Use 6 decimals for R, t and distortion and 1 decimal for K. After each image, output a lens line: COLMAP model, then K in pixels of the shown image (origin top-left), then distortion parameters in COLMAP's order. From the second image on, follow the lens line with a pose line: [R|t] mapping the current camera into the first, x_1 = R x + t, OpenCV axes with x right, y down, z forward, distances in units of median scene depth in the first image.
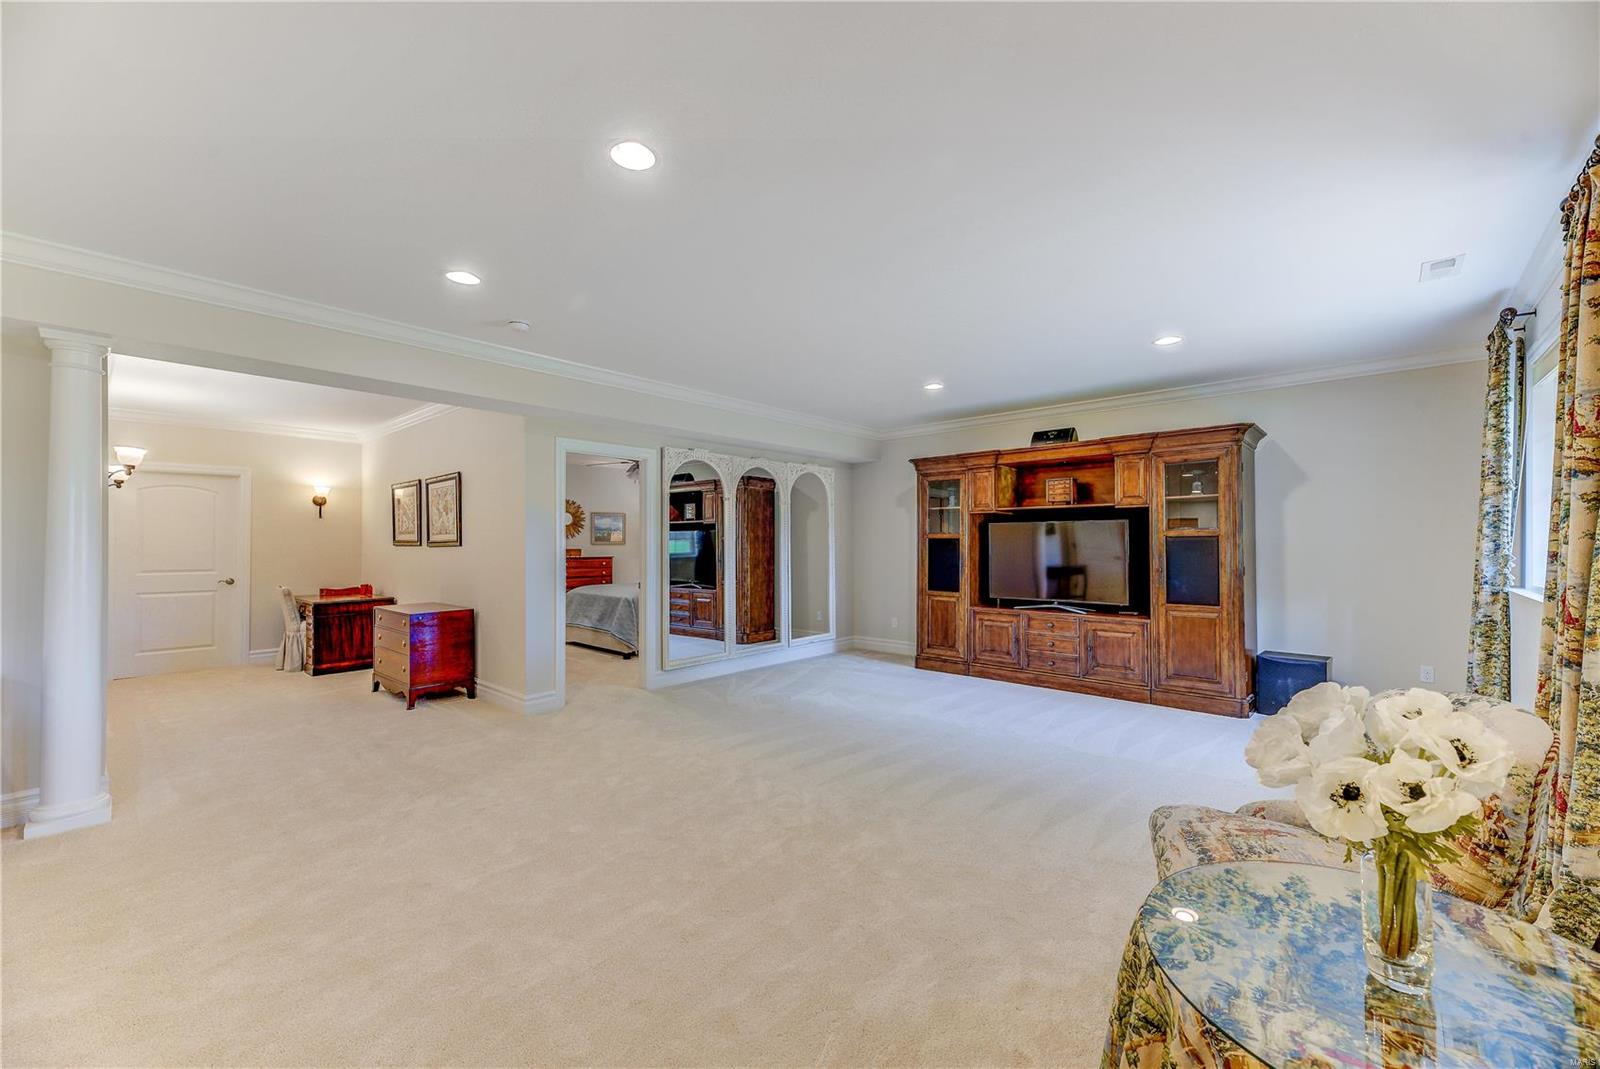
lens RADIAL K [[654.4, 0, 793.9], [0, 654.4, 544.7], [0, 0, 1]] dist [-0.000466, -0.000008]
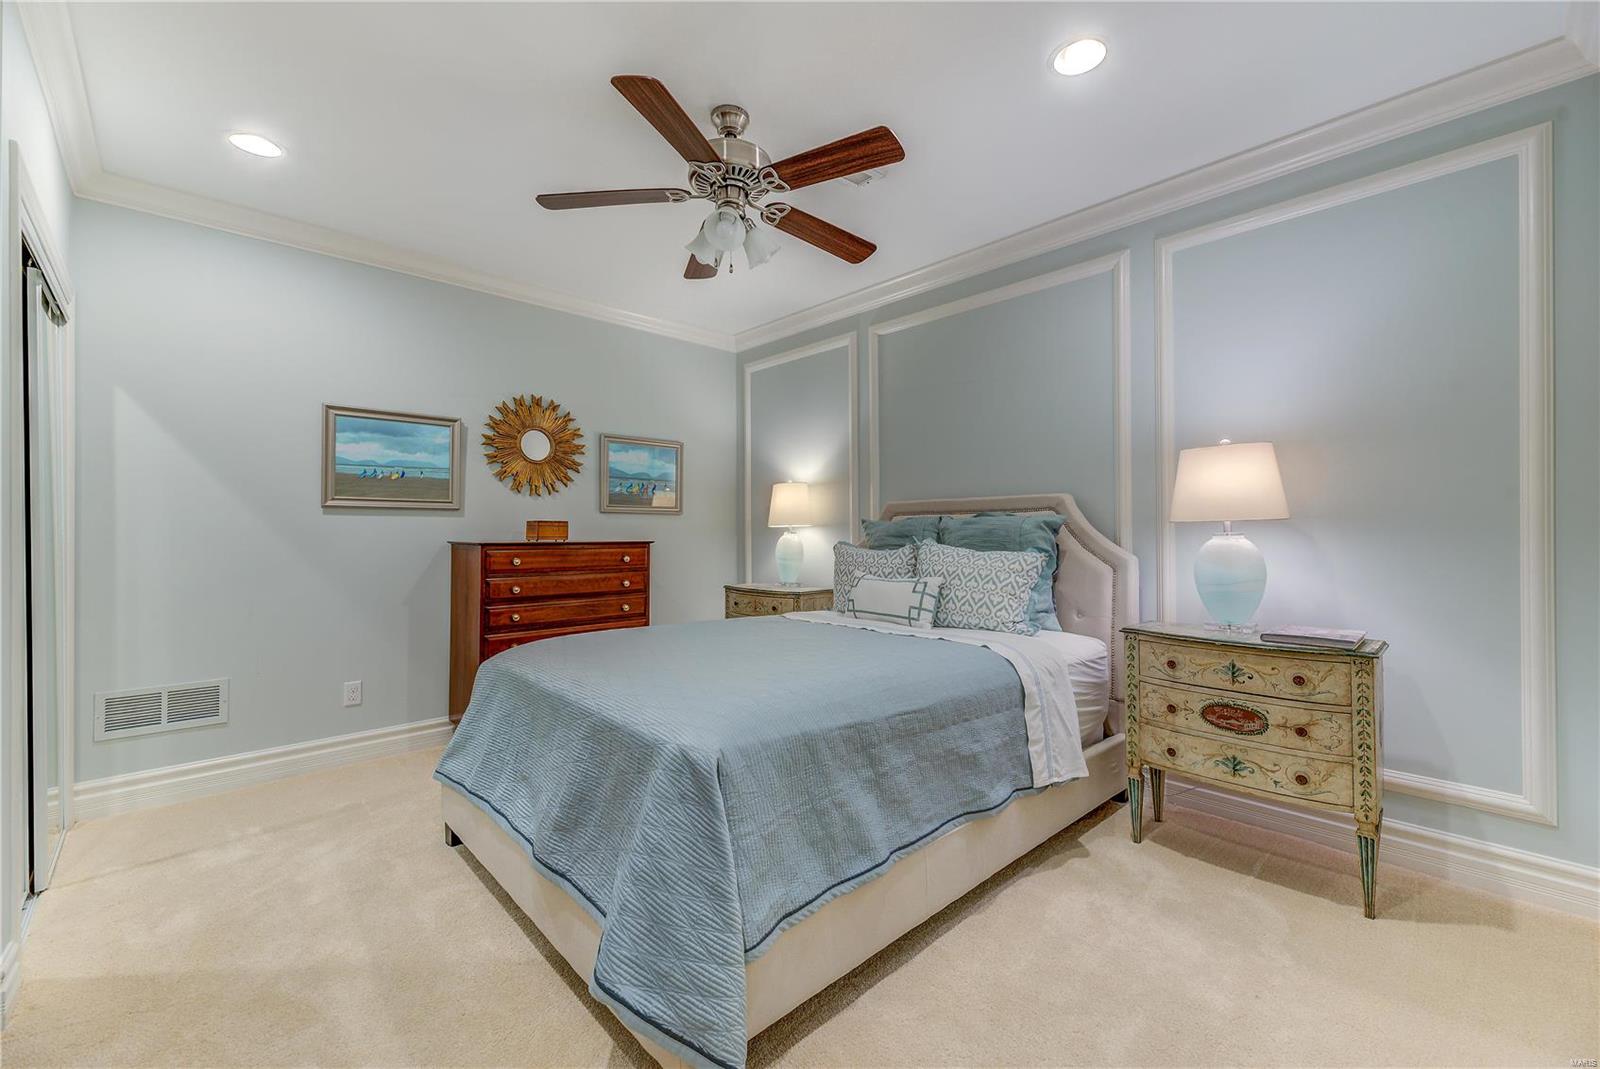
lens RADIAL K [[654.4, 0, 805.4], [0, 654.4, 528.4], [0, 0, 1]] dist [-0.000466, -0.000008]
pose [[0.997675, -0.000860, -0.068150, -0.153635], [0.001206, 0.999987, 0.005041, 0.008548], [0.068145, -0.005112, 0.997662, 0.602044]]
